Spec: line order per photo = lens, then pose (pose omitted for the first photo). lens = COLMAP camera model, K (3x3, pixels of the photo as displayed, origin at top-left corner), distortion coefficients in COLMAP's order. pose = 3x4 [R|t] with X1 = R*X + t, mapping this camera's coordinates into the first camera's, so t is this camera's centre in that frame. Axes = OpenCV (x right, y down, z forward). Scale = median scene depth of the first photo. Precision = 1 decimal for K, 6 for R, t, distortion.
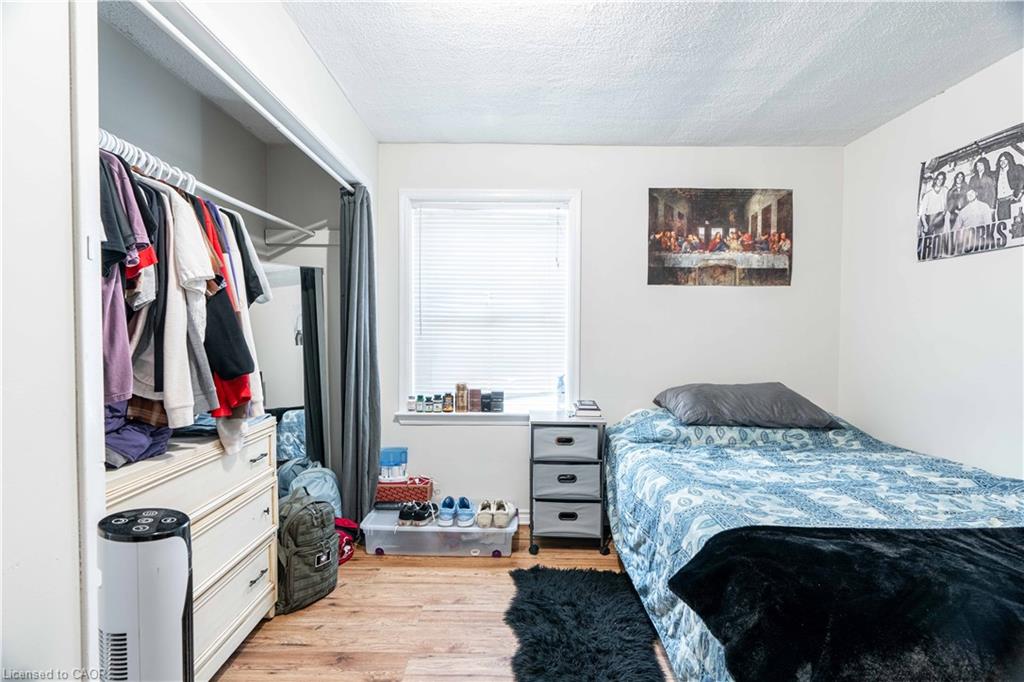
lens RADIAL K [[469.4, 0, 525.9], [0, 469.4, 340.7], [0, 0, 1]] dist [-0.006152, 0.005438]
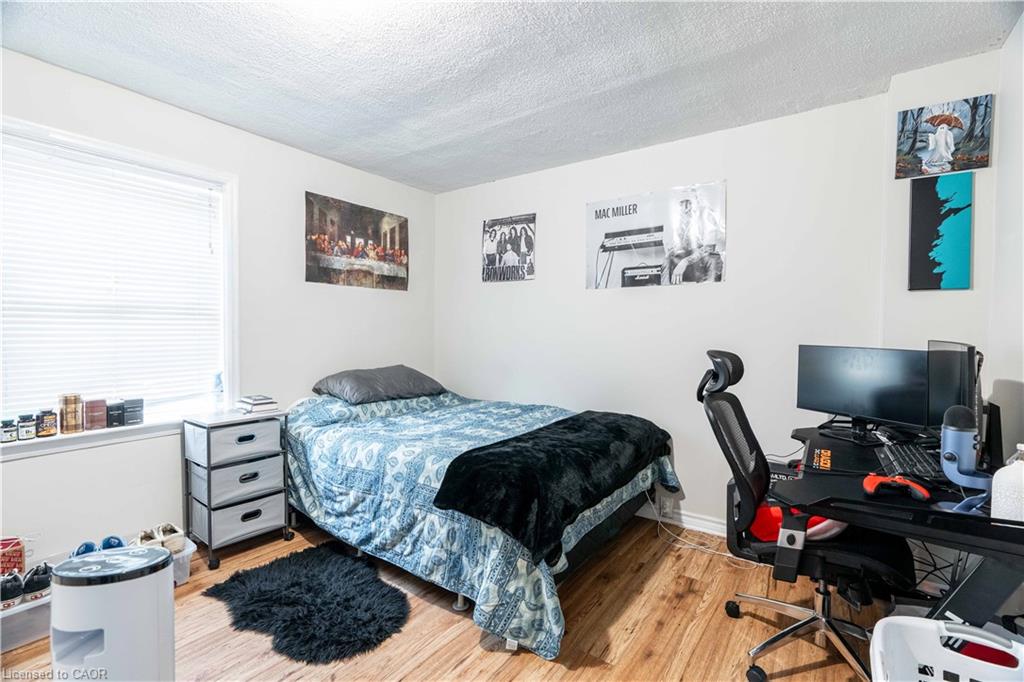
lens RADIAL K [[469.4, 0, 525.9], [0, 469.4, 340.7], [0, 0, 1]] dist [-0.006152, 0.005438]
pose [[0.553135, -0.024513, 0.832731, -0.392091], [0.015382, 0.999697, 0.019210, 0.003030], [-0.832949, 0.002183, 0.553345, -0.009273]]
